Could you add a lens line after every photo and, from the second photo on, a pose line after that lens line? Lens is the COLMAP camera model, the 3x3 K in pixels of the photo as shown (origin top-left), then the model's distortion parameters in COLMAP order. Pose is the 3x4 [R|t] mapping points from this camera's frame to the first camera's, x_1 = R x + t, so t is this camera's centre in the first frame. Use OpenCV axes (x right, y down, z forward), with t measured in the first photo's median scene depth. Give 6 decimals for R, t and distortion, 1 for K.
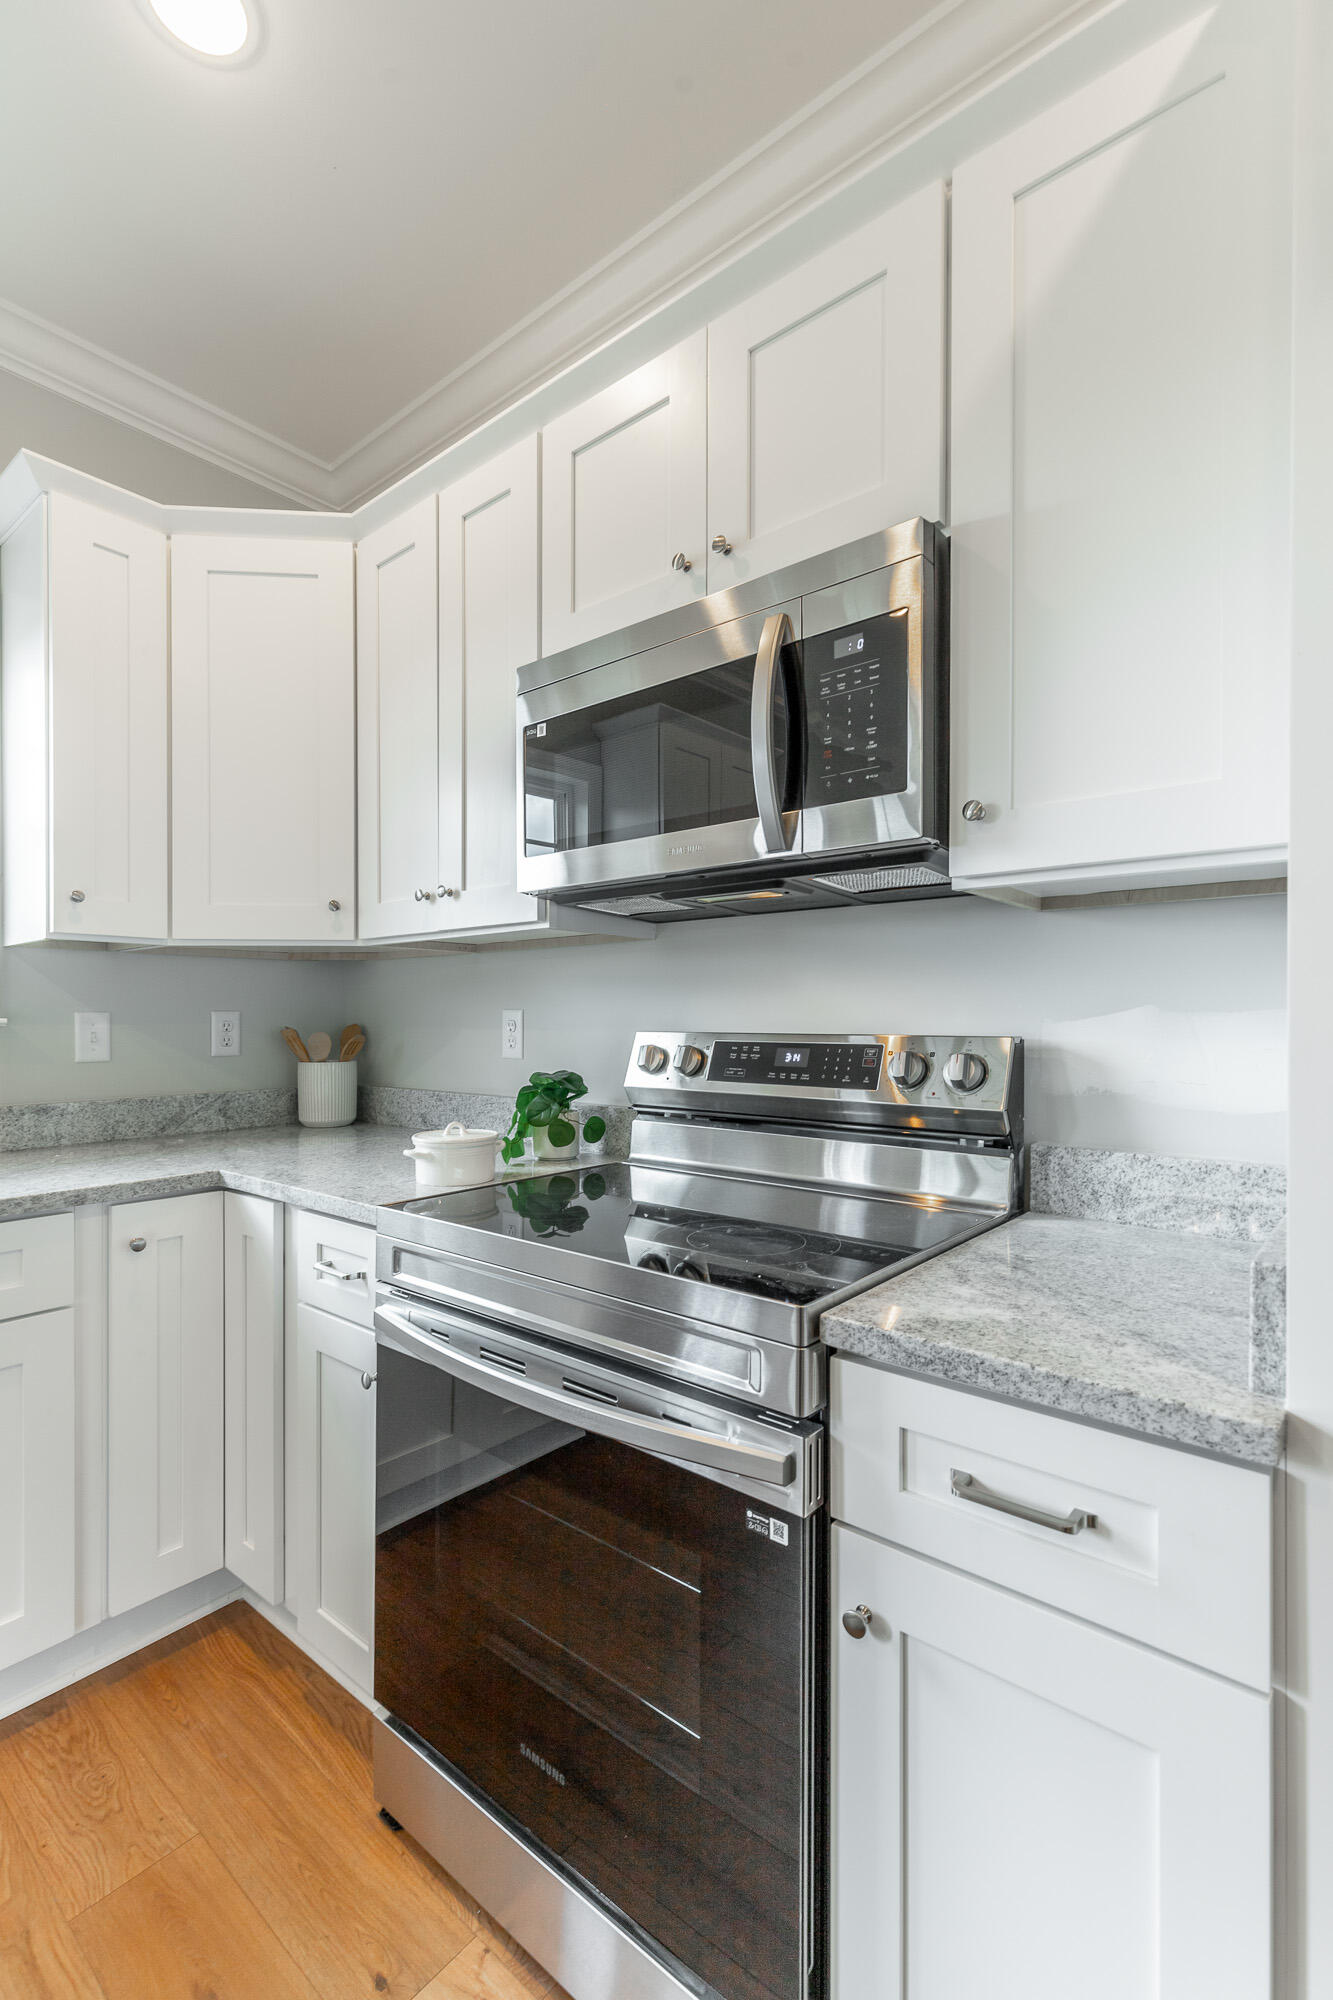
lens RADIAL K [[899.0, 0, 660.4], [0, 899.0, 1020.6], [0, 0, 1]] dist [0.010497, -0.001542]
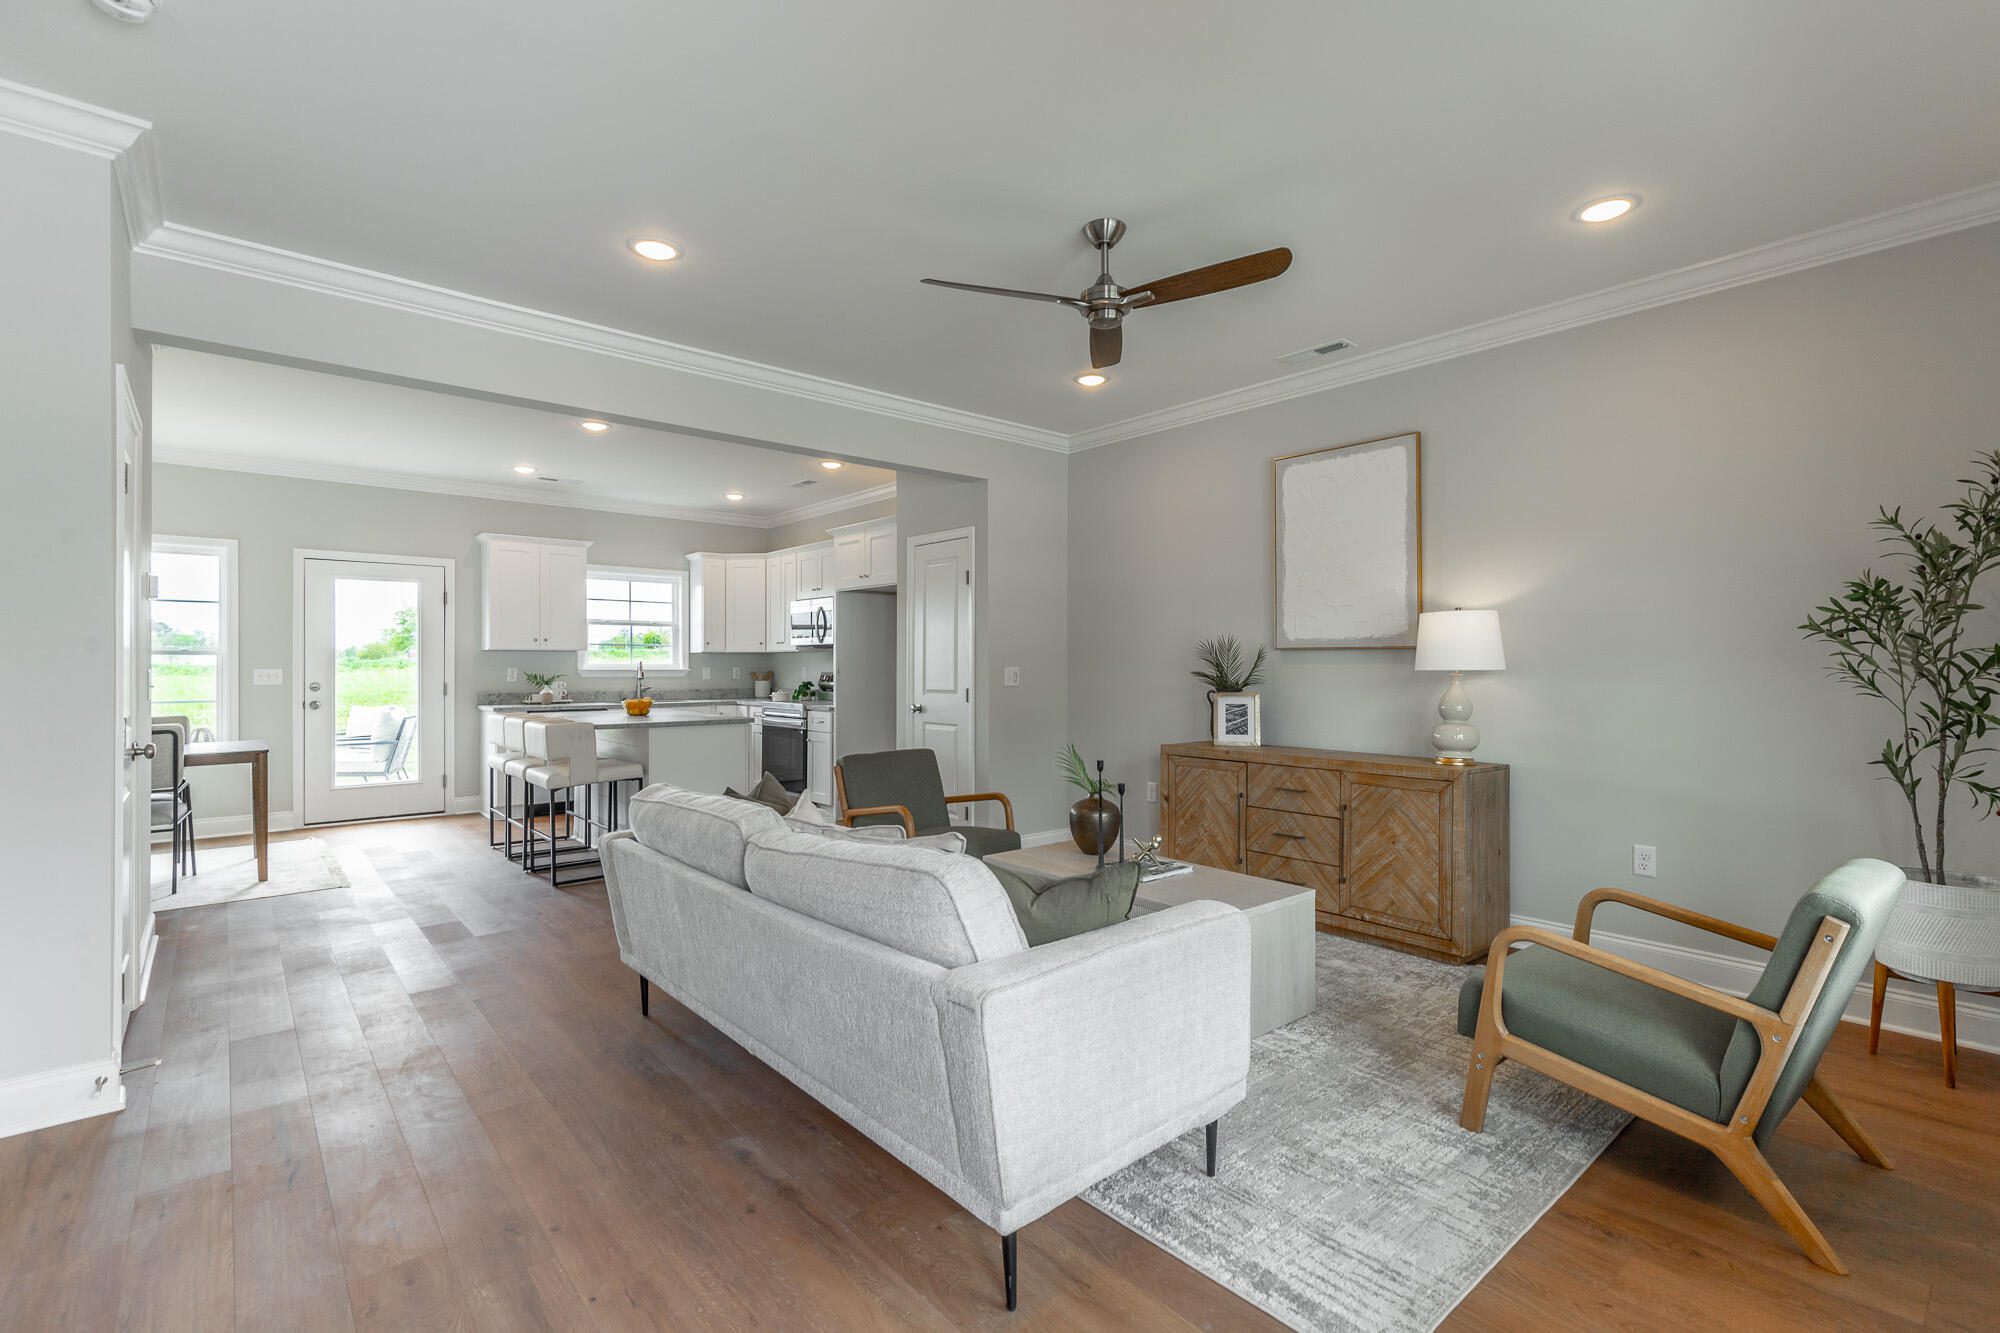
lens RADIAL K [[899.0, 0, 1009.2], [0, 899.0, 657.3], [0, 0, 1]] dist [0.010497, -0.001542]
pose [[0.989439, 0.002440, -0.144931, 1.510502], [-0.004216, 0.999920, -0.011946, -0.014567], [0.144890, 0.012431, 0.989370, -3.250028]]
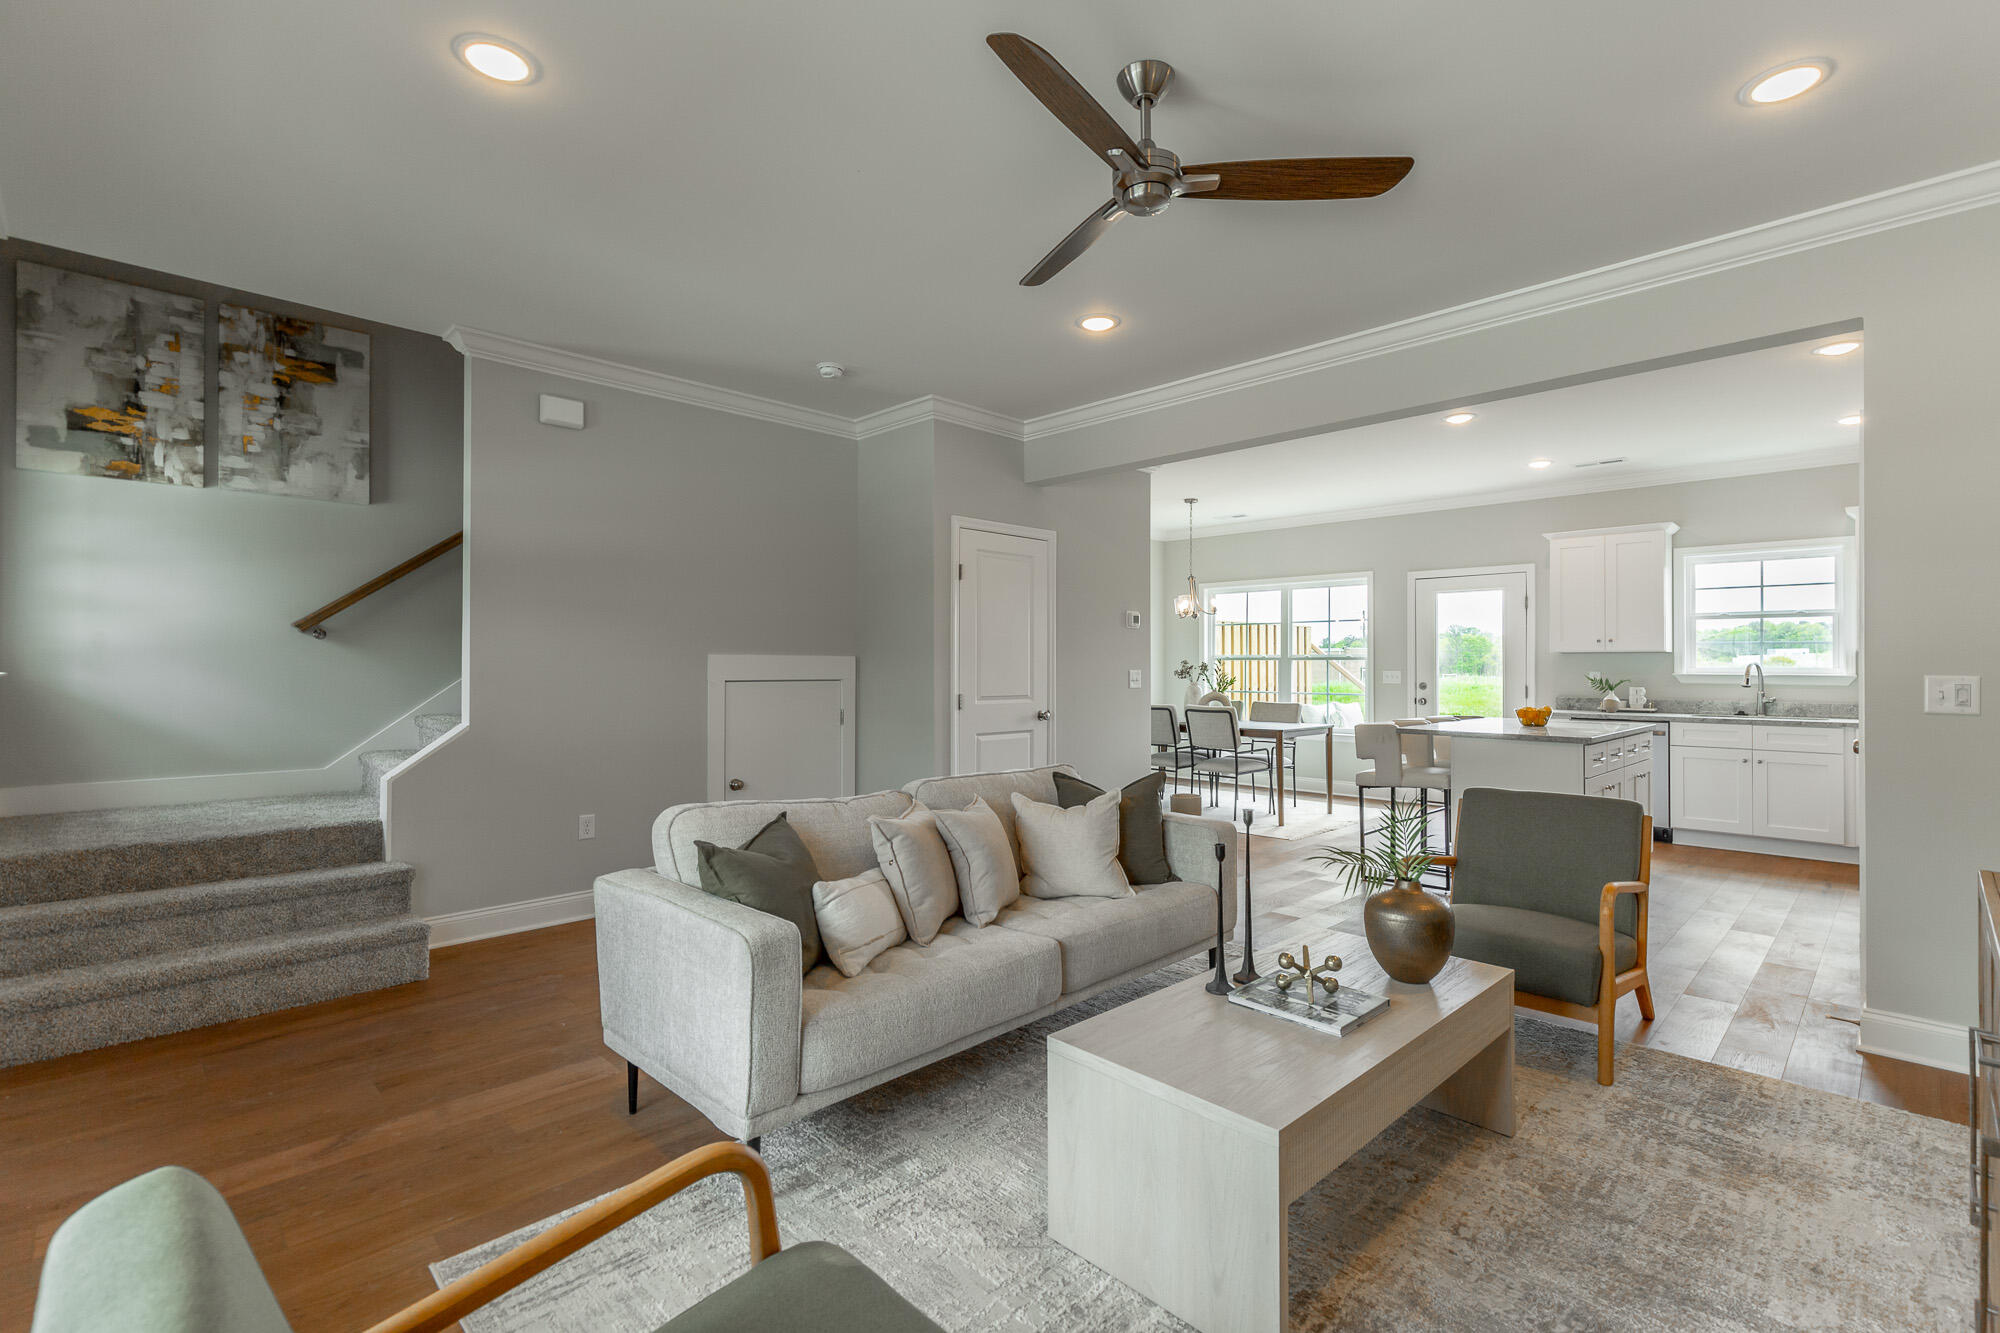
lens RADIAL K [[899.0, 0, 1019.7], [0, 899.0, 661.3], [0, 0, 1]] dist [0.010497, -0.001542]
pose [[-0.069495, -0.001180, -0.997582, 2.658728], [-0.006687, 0.999977, -0.000717, -0.029534], [0.997560, 0.006621, -0.069502, -1.698760]]
